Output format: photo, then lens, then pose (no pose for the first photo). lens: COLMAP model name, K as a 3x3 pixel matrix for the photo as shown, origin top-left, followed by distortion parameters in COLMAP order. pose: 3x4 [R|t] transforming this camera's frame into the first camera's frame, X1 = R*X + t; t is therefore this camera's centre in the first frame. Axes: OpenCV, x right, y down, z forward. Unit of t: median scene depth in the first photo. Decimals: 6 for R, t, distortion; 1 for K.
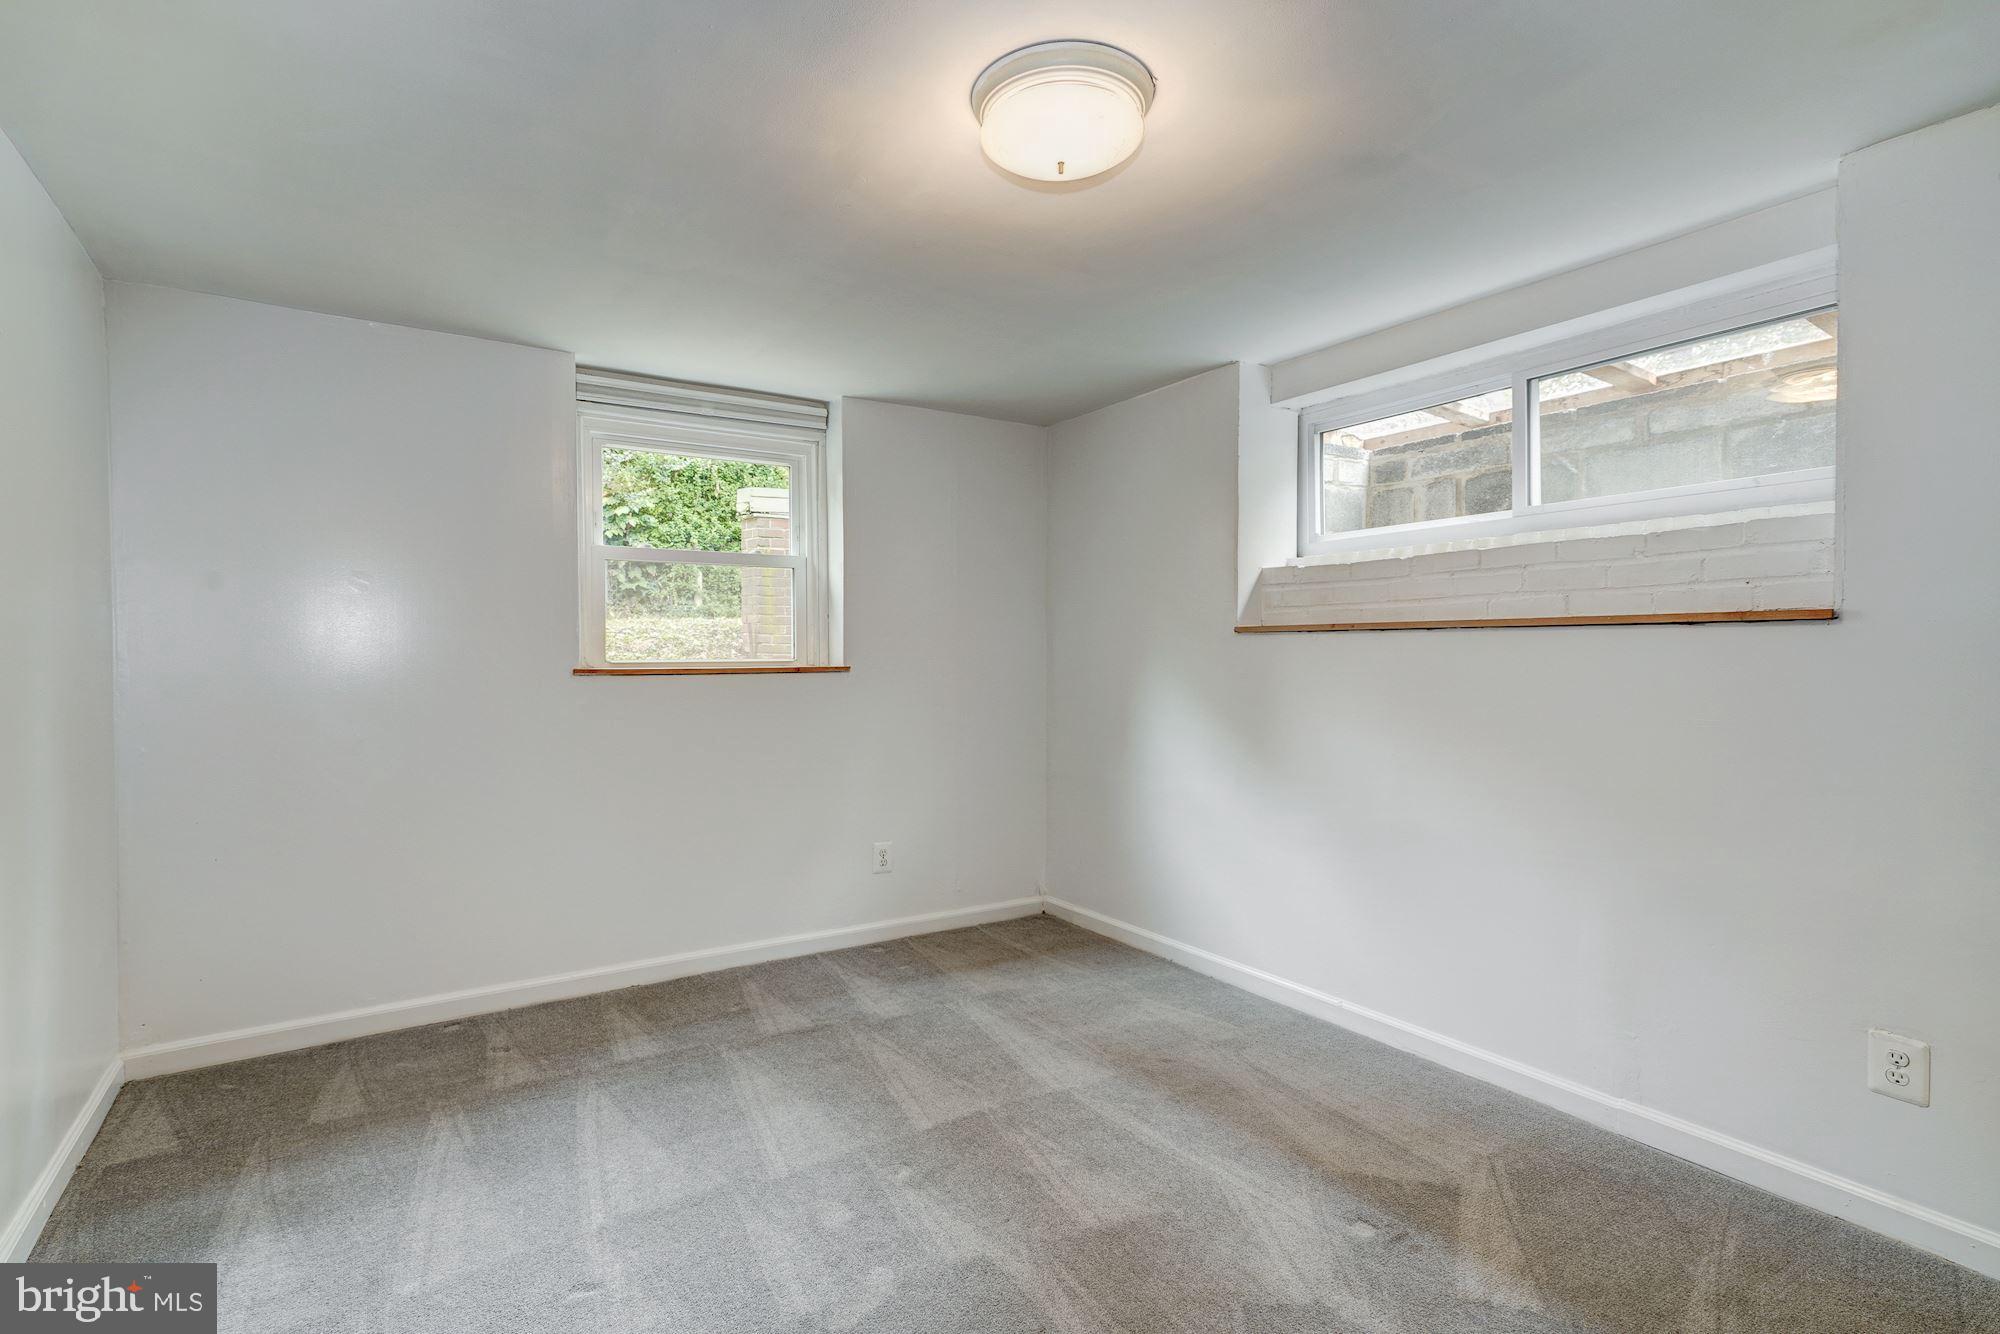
lens RADIAL K [[976.5, 0, 971.5], [0, 976.5, 664.1], [0, 0, 1]] dist [0.041968, 0.000216]
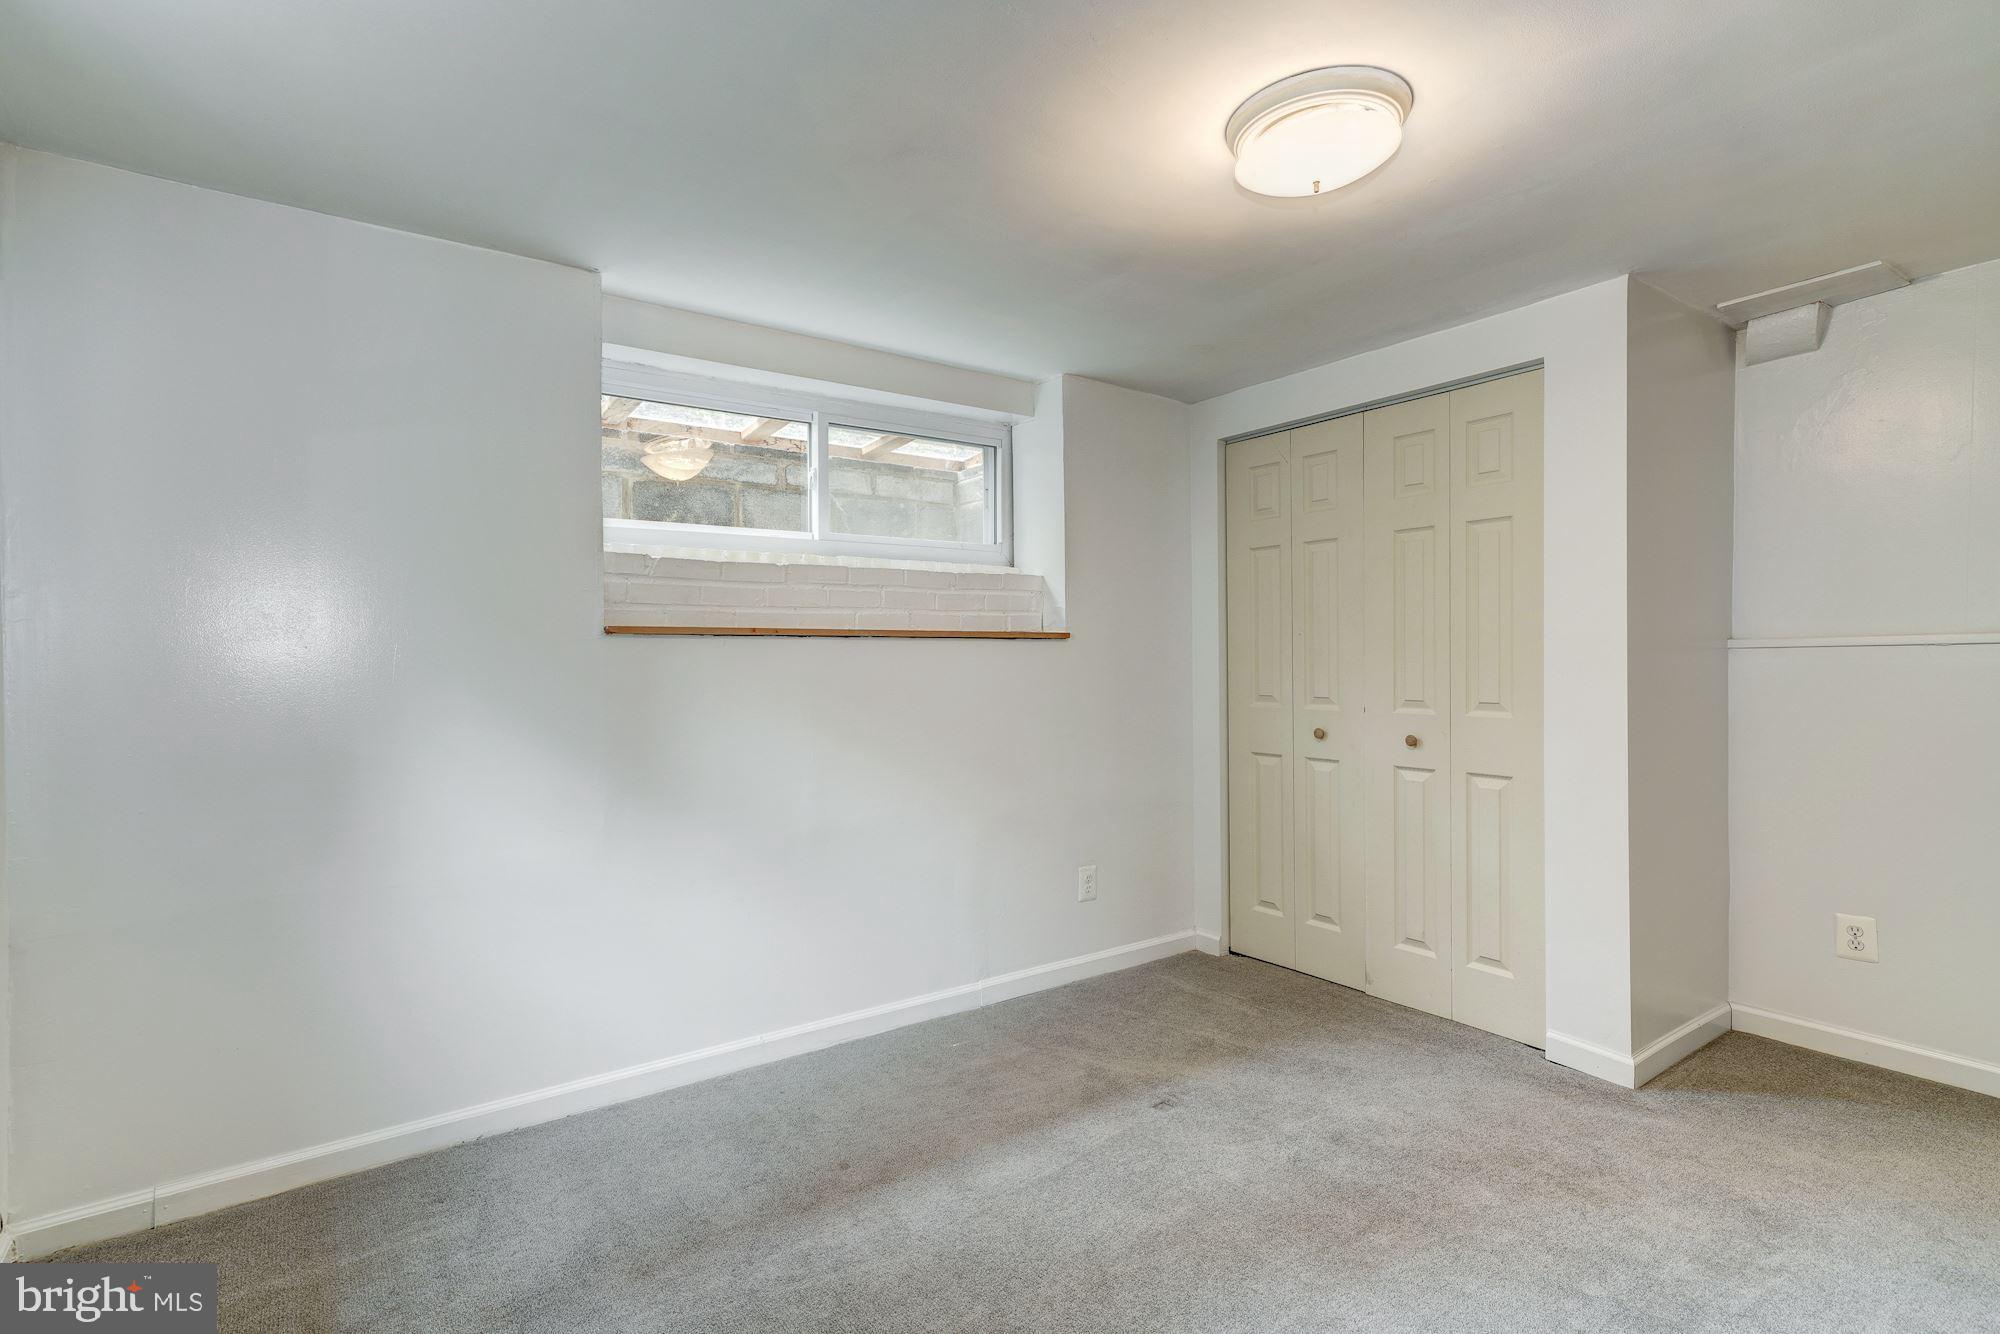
lens RADIAL K [[976.5, 0, 971.5], [0, 976.5, 664.1], [0, 0, 1]] dist [0.041968, 0.000216]
pose [[-0.043692, -0.003170, 0.999040, -0.574276], [0.019017, 0.999811, 0.004004, -0.007225], [-0.998864, 0.019174, -0.043623, 0.870569]]
